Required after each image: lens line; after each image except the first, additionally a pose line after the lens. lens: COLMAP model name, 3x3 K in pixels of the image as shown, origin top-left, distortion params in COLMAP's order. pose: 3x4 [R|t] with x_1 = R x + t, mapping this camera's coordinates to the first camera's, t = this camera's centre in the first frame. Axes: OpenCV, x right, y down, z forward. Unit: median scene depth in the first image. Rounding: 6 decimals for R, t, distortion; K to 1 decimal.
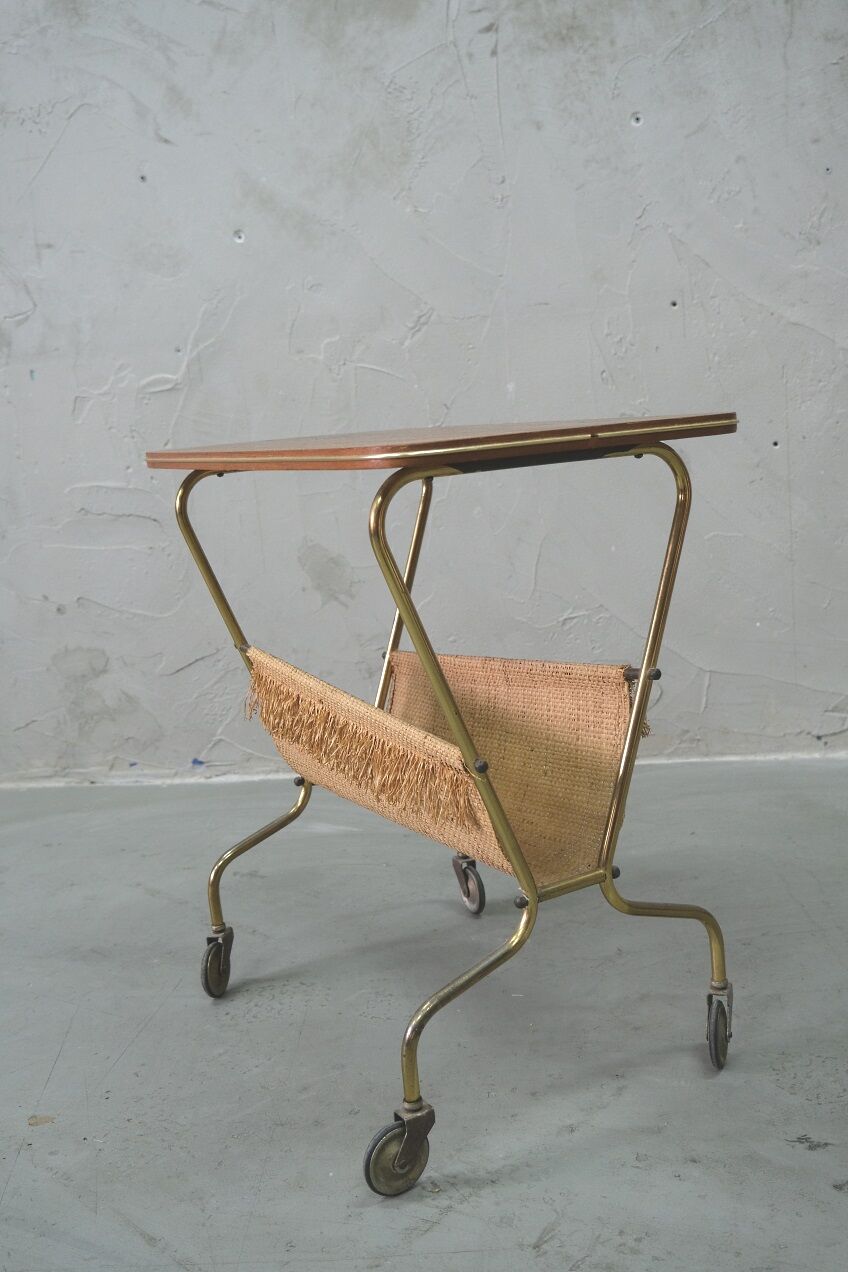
lens RADIAL K [[1312.3, 0, 429.3], [0, 1312.3, 642.8], [0, 0, 1]] dist [0.039227, -0.000977]
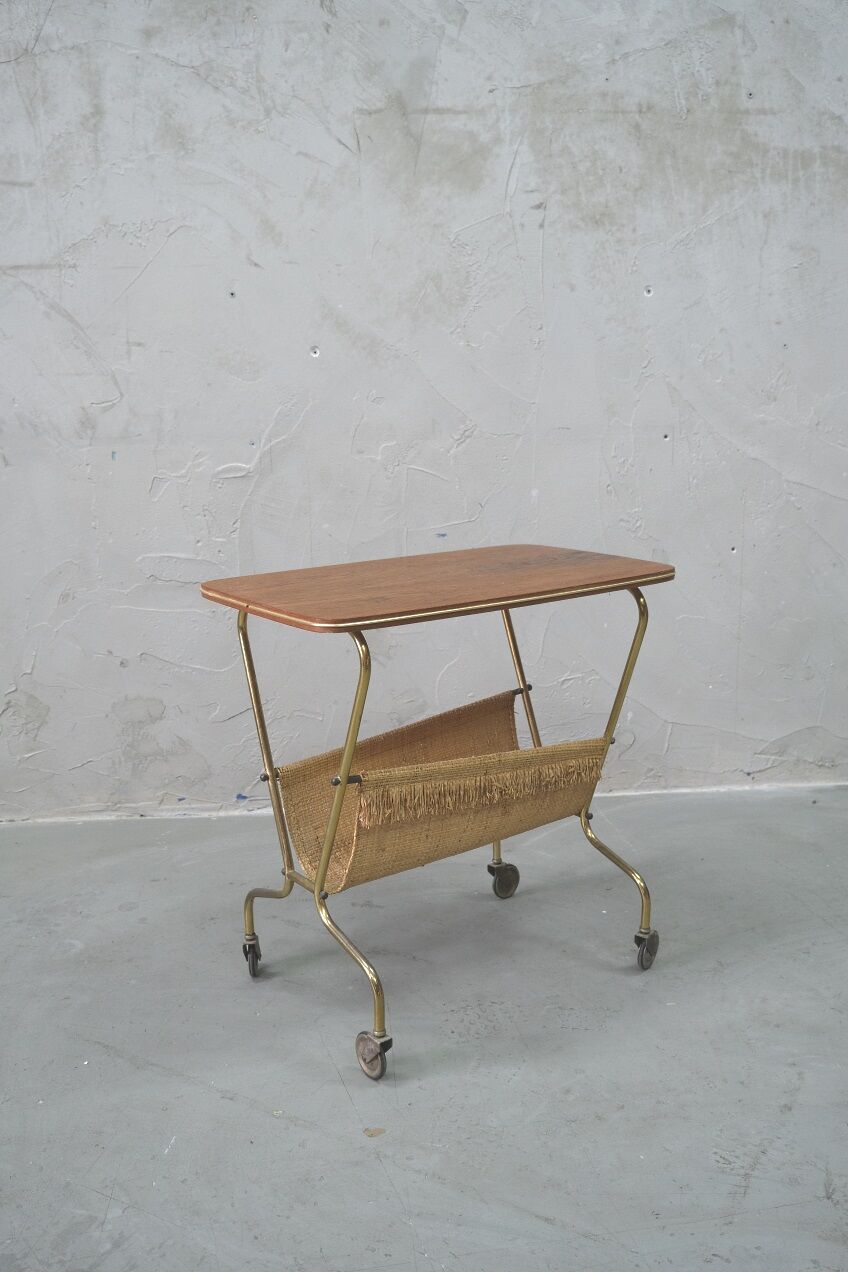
lens RADIAL K [[1208.3, 0, 424.0], [0, 1208.3, 636.0], [0, 0, 1]] dist [0.016811, 0.001823]
pose [[0.965049, 0.017144, 0.261510, -0.325941], [-0.021403, 0.999681, 0.013444, -0.072910], [-0.261196, -0.018571, 0.965107, -0.063071]]
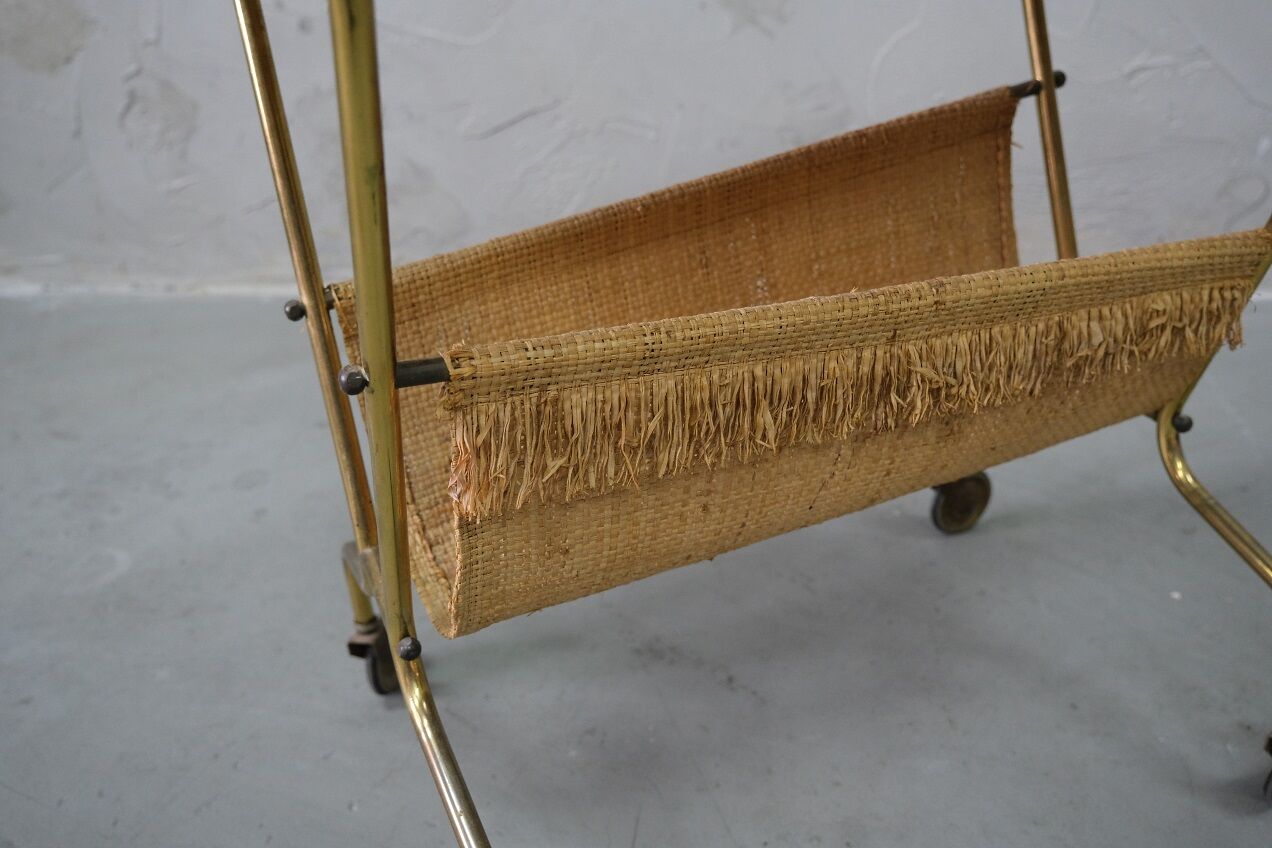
lens RADIAL K [[1210.0, 0, 639.4], [0, 1210.0, 416.8], [0, 0, 1]] dist [-0.000809, 0.014269]
pose [[0.999313, 0.014867, 0.033937, -0.147766], [-0.025040, 0.946120, 0.322846, -0.042092], [-0.027308, -0.323474, 0.945843, 0.419470]]
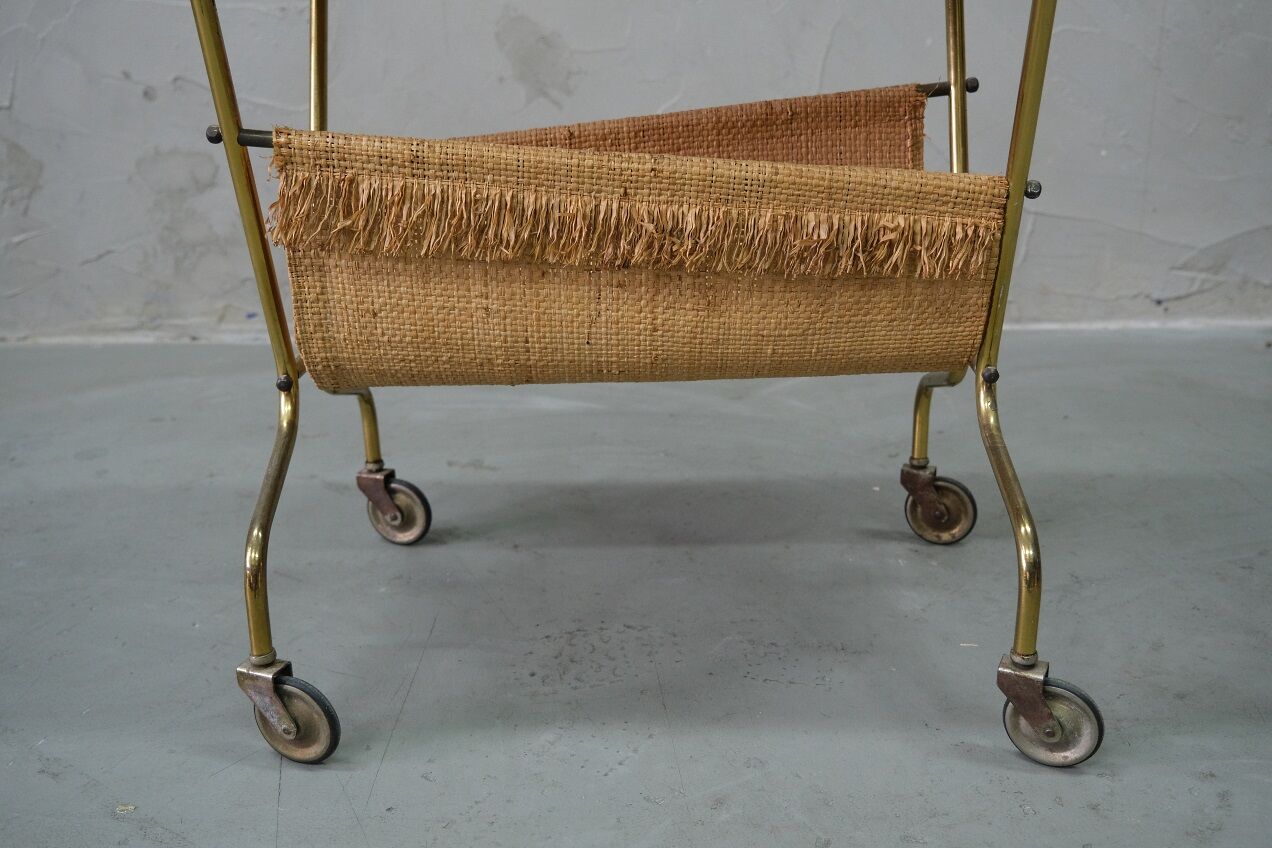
lens RADIAL K [[1347.0, 0, 633.8], [0, 1347.0, 426.9], [0, 0, 1]] dist [0.004143, -0.003079]
pose [[0.988454, 0.015647, 0.150714, -0.138060], [-0.037172, 0.989299, 0.141090, 0.043458], [-0.146893, -0.145063, 0.978457, 0.241013]]
